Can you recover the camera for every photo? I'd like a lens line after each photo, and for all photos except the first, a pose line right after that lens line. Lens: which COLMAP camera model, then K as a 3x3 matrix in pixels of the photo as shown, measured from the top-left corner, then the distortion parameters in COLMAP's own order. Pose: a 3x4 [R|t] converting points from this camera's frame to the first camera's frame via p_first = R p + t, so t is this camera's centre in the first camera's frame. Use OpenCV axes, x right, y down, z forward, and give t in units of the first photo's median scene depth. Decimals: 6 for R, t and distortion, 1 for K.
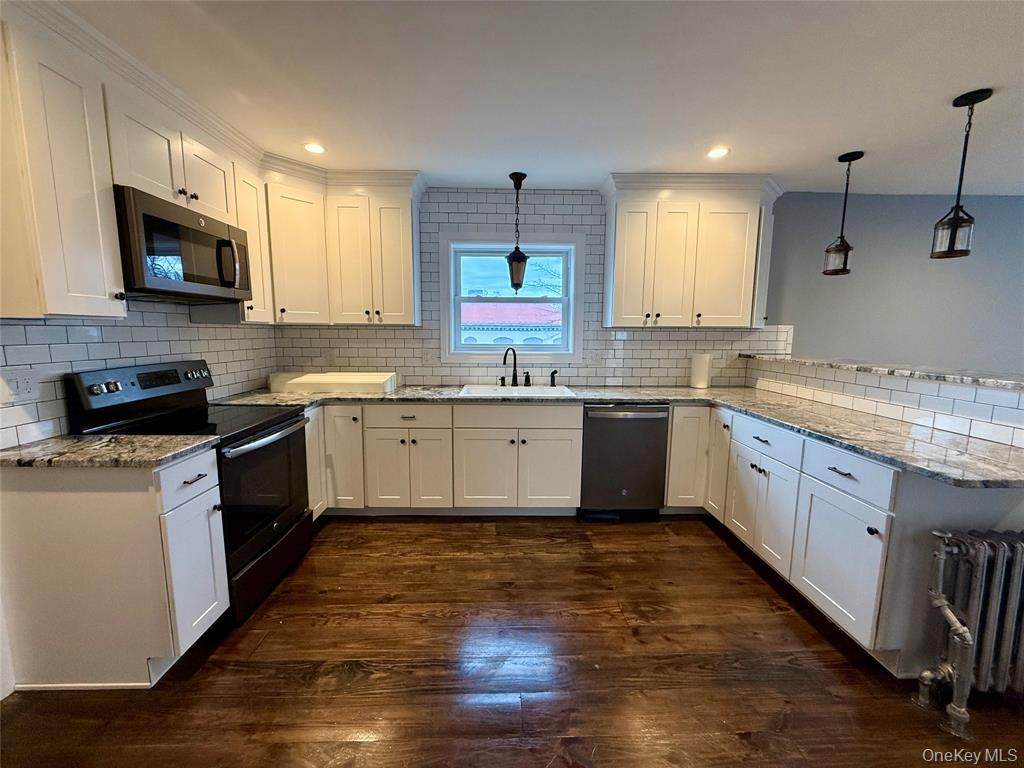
lens RADIAL K [[409.1, 0, 510.7], [0, 409.1, 382.3], [0, 0, 1]] dist [-0.000104, -0.000161]
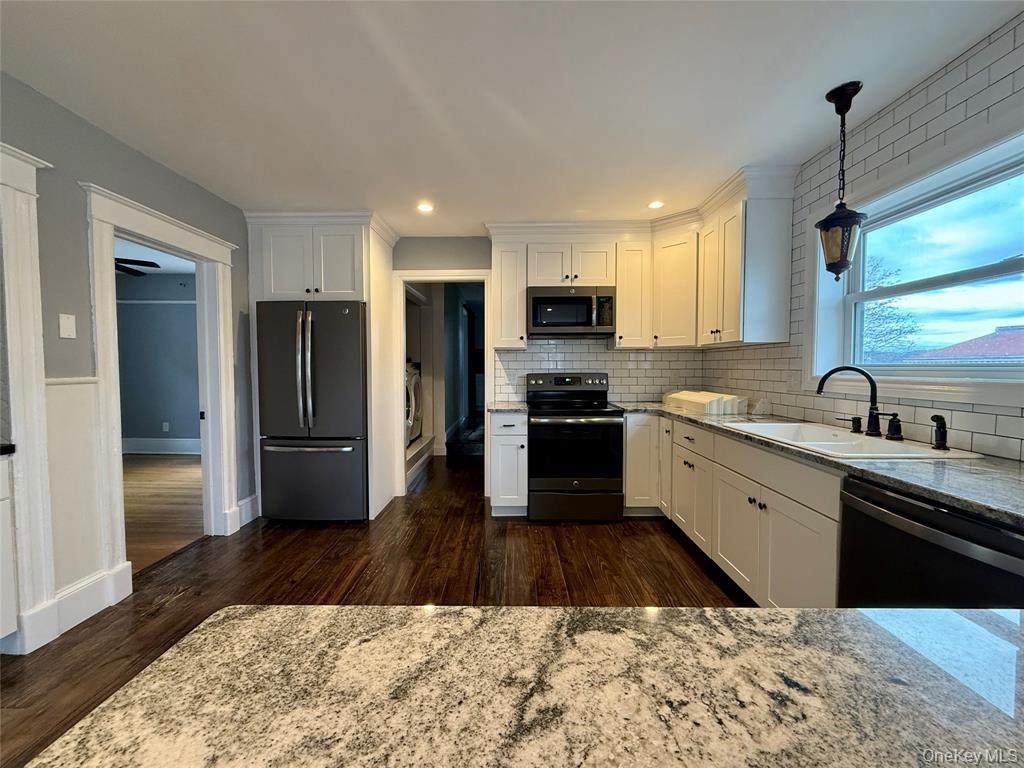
lens RADIAL K [[409.1, 0, 506.7], [0, 409.1, 381.3], [0, 0, 1]] dist [-0.000104, -0.000161]
pose [[-0.044168, 0.027303, -0.998651, 0.822659], [-0.124150, 0.991728, 0.032605, -0.028767], [0.991280, 0.125423, -0.040413, 0.696832]]
